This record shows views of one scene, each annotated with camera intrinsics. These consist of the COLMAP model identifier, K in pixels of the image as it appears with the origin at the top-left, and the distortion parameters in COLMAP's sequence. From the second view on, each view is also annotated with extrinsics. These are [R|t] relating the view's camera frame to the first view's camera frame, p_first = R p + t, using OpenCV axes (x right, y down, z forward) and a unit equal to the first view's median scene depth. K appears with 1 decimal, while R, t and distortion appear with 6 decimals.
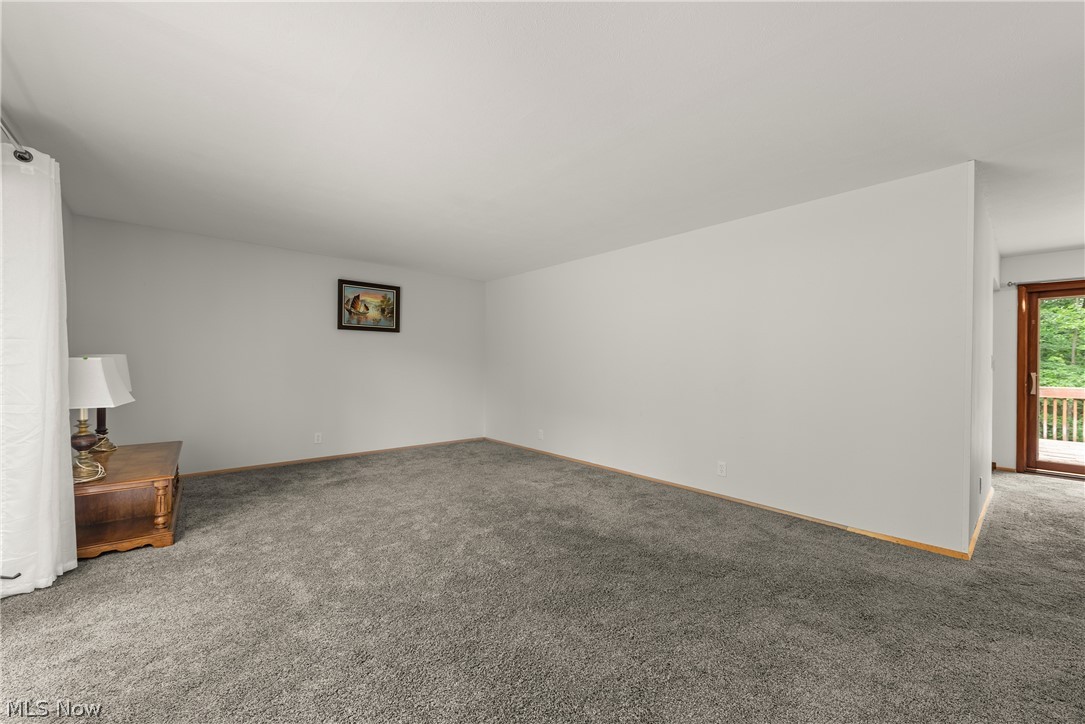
lens RADIAL K [[424.4, 0, 544.7], [0, 424.4, 367.5], [0, 0, 1]] dist [0.002746, 0.000276]
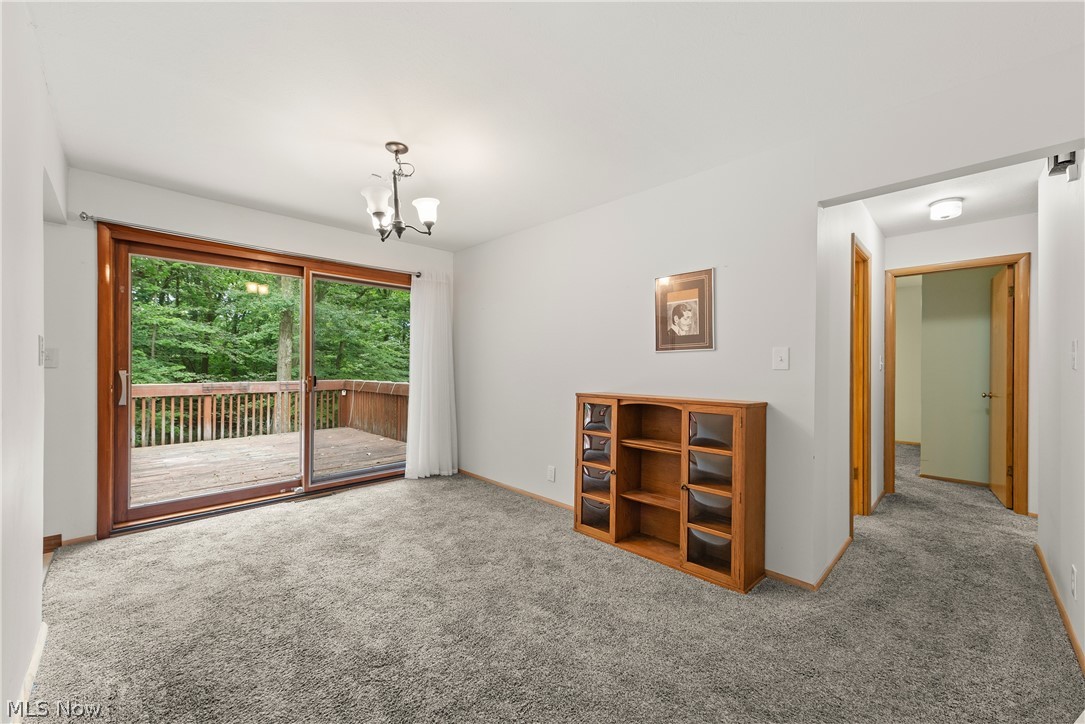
lens RADIAL K [[424.4, 0, 538.2], [0, 424.4, 364.3], [0, 0, 1]] dist [0.002746, 0.000276]
pose [[-0.061402, -0.007217, 0.998087, 0.482936], [0.000333, 0.999974, 0.007251, -0.001005], [-0.998113, 0.000777, -0.061398, 0.426948]]
